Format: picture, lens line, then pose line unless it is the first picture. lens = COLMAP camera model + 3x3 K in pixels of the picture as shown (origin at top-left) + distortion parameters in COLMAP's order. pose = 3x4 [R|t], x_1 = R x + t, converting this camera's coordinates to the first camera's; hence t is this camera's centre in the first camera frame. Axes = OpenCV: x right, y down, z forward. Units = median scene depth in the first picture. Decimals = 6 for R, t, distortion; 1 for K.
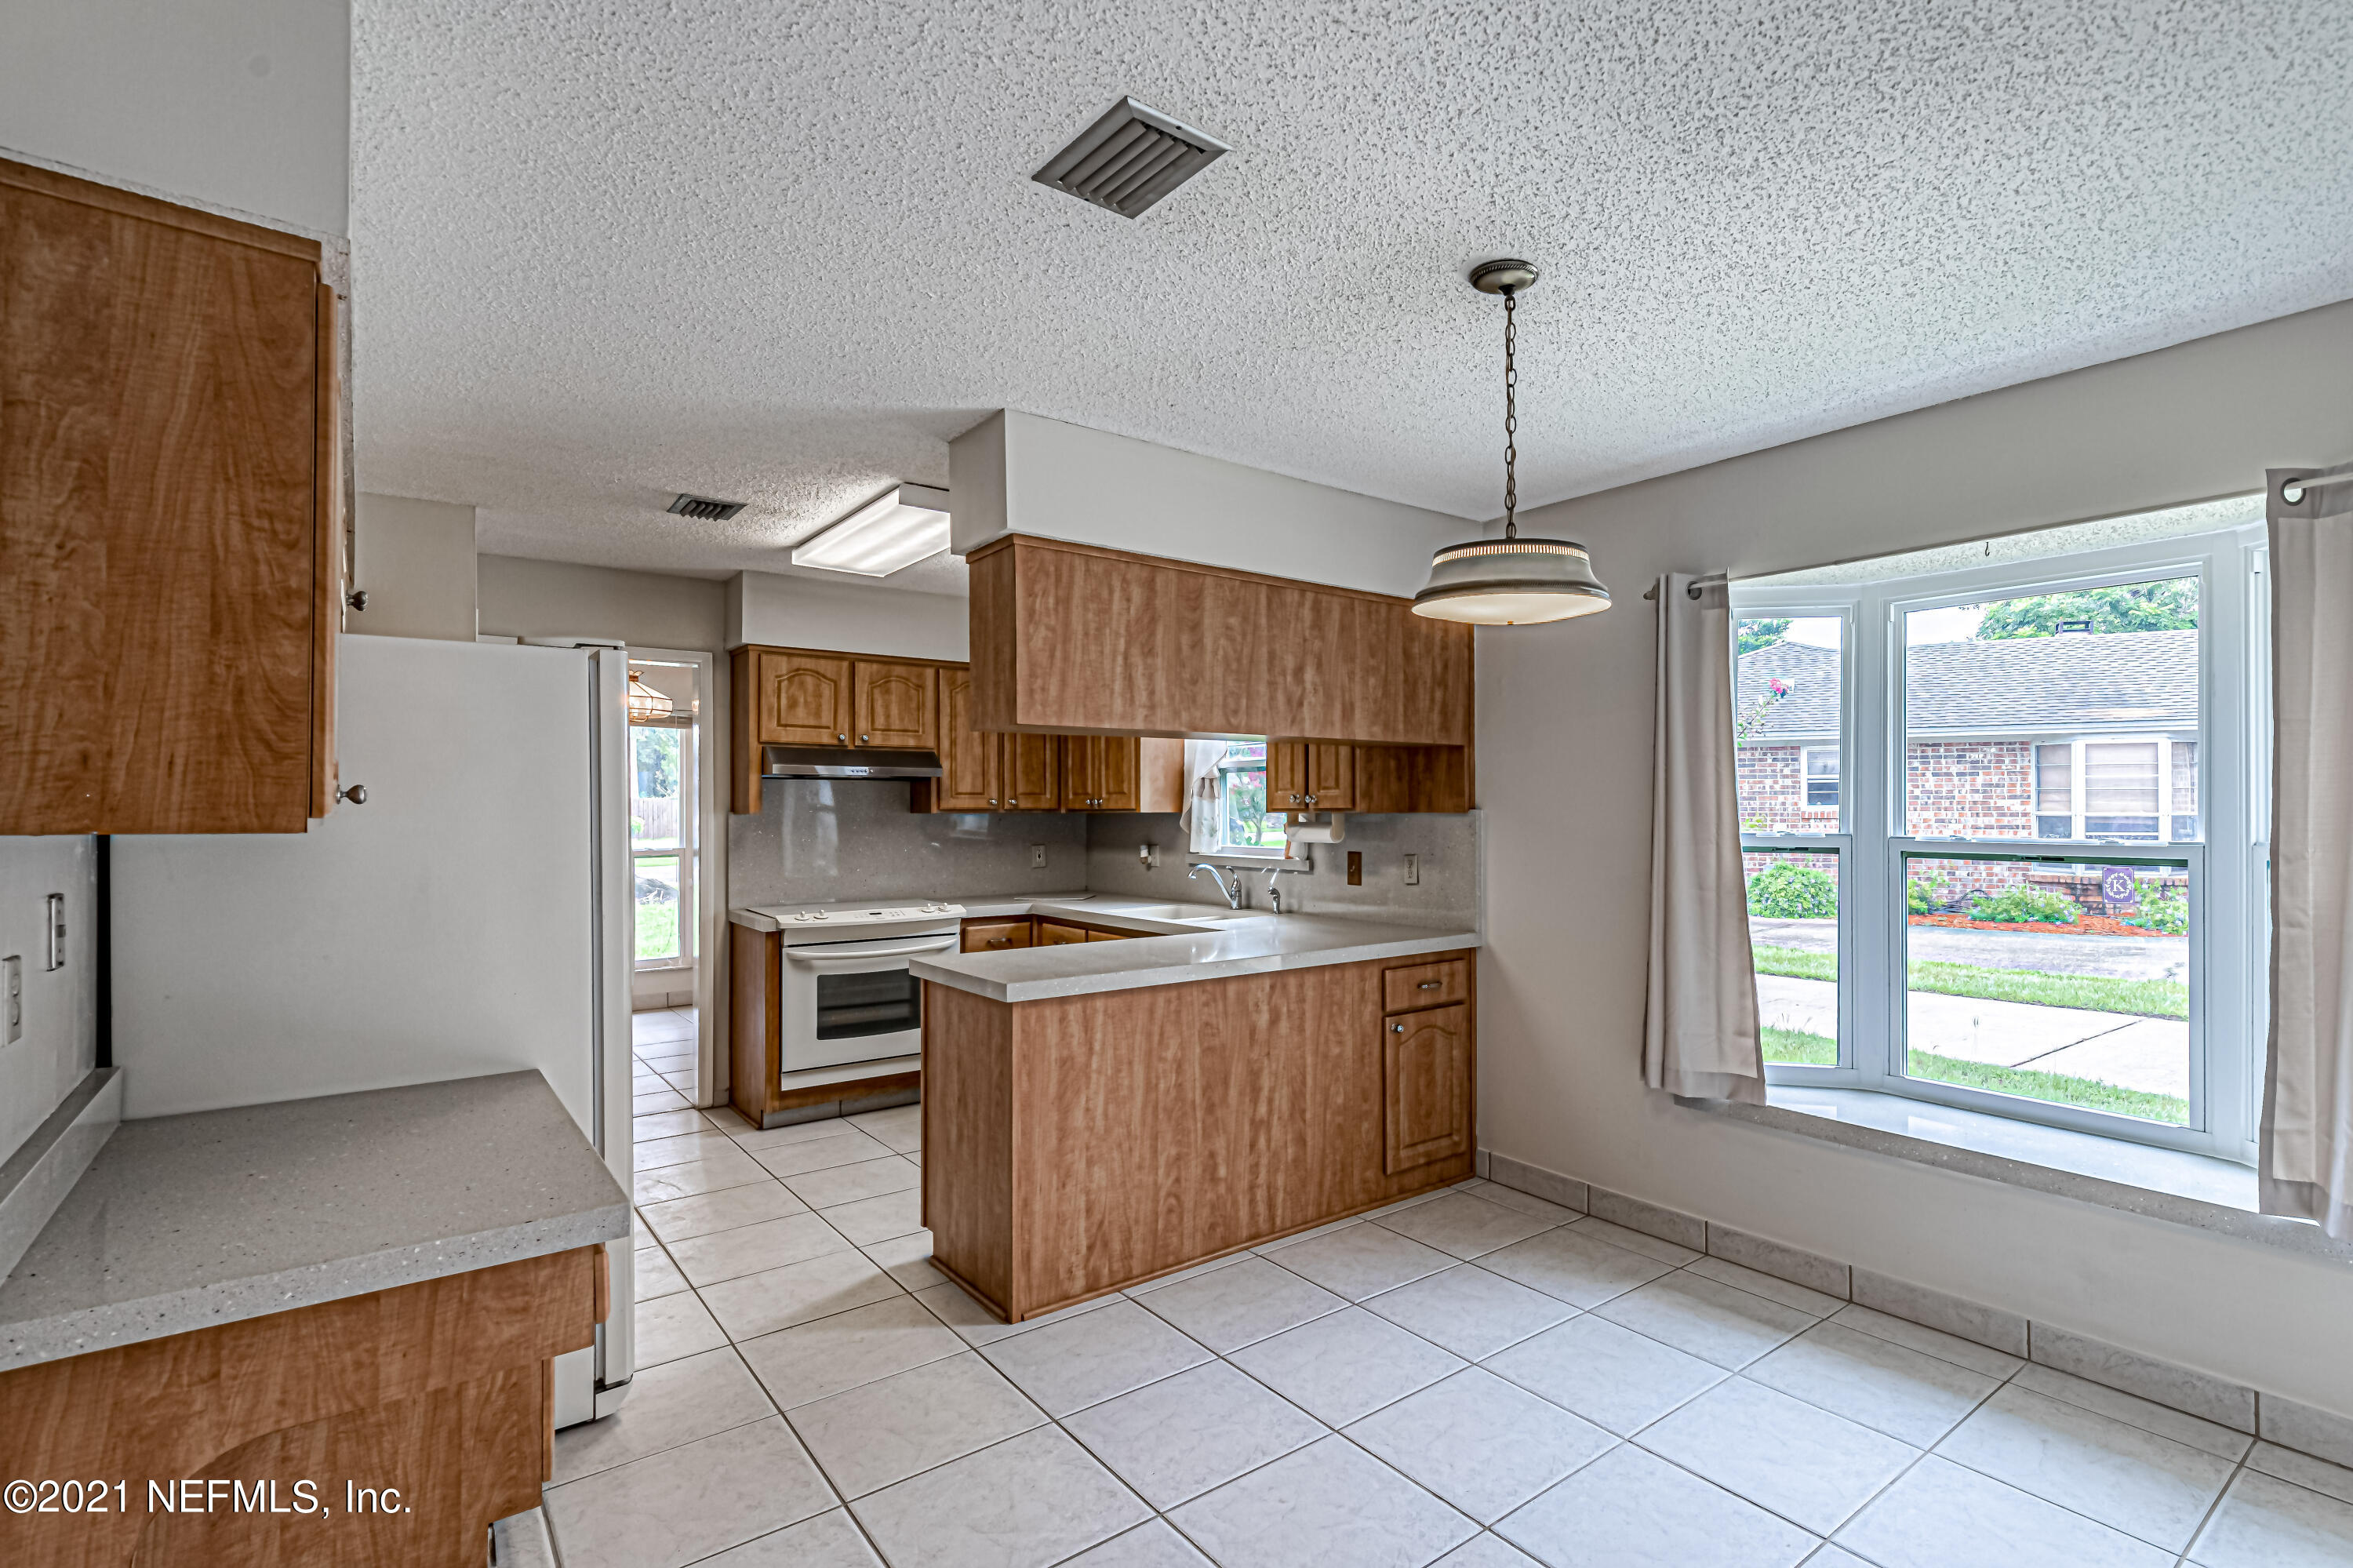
lens RADIAL K [[1077.0, 0, 1181.7], [0, 1077.0, 788.1], [0, 0, 1]] dist [0.005605, -0.000161]
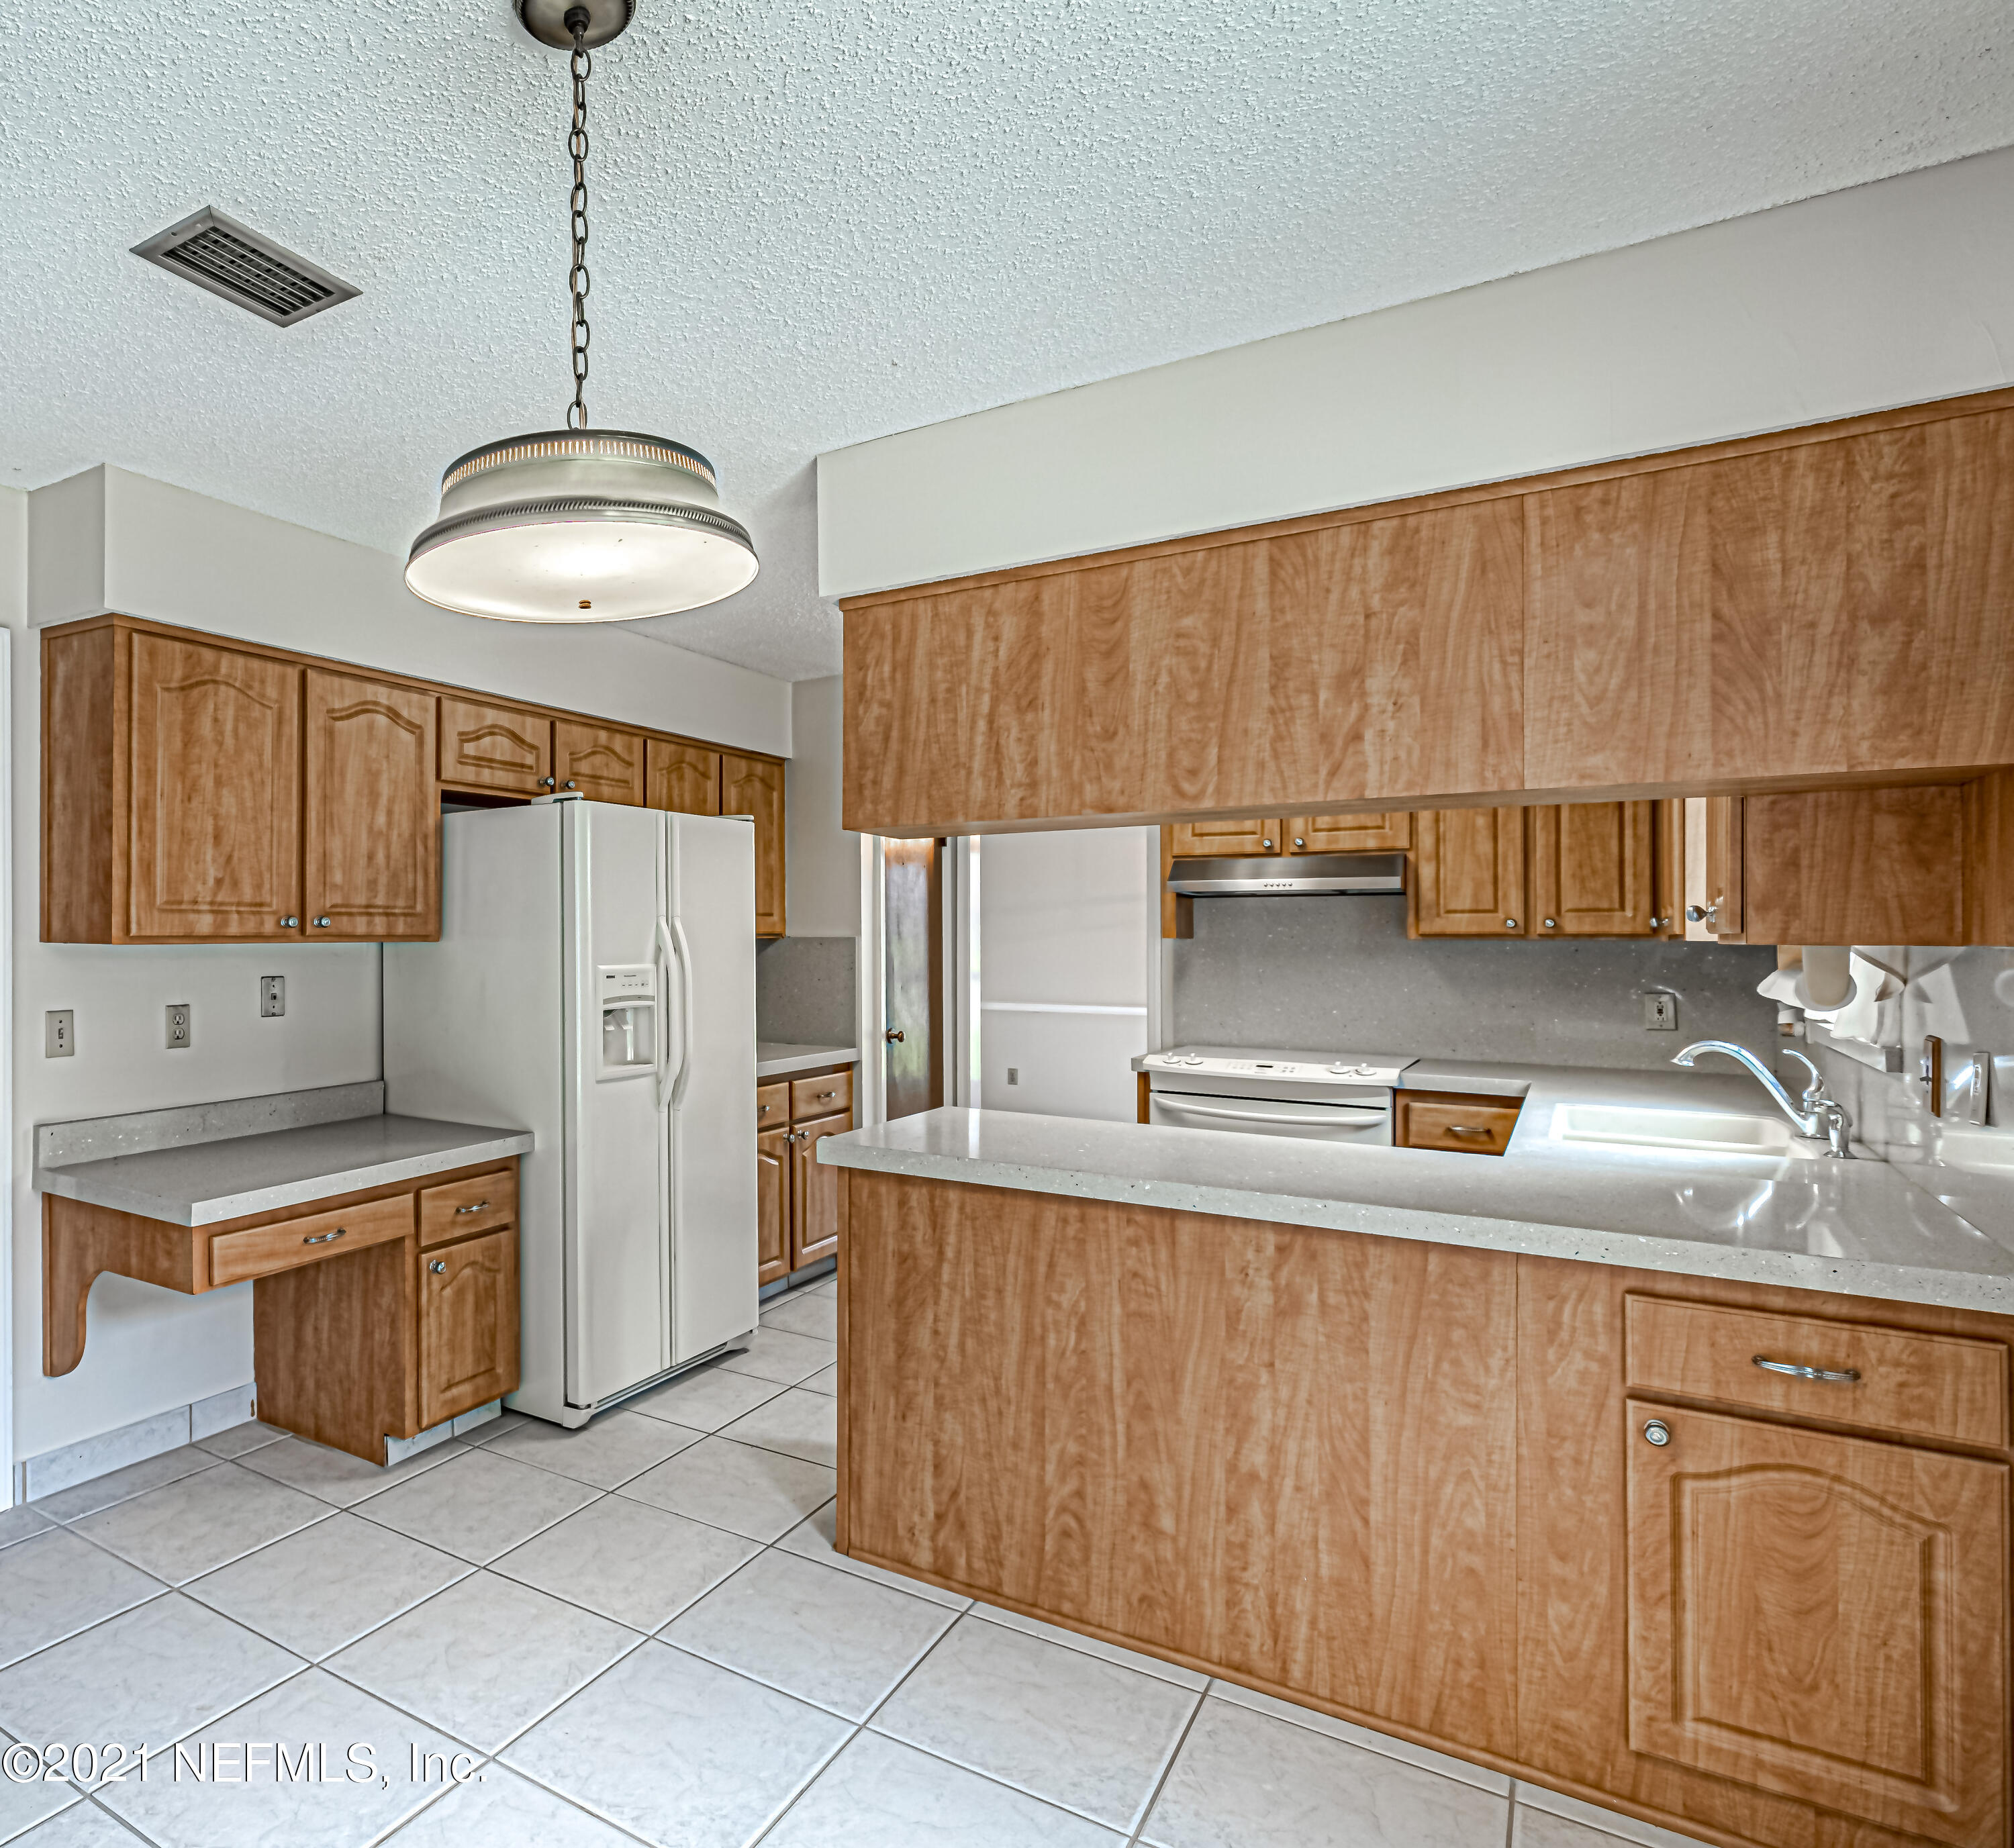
lens RADIAL K [[1046.7, 0, 1007.0], [0, 1046.7, 924.0], [0, 0, 1]] dist [0.002817, -0.003231]
pose [[0.432649, -0.007062, -0.901535, 0.563643], [0.014220, 0.999898, -0.001009, 0.013974], [0.901450, -0.012383, 0.432705, 0.692832]]
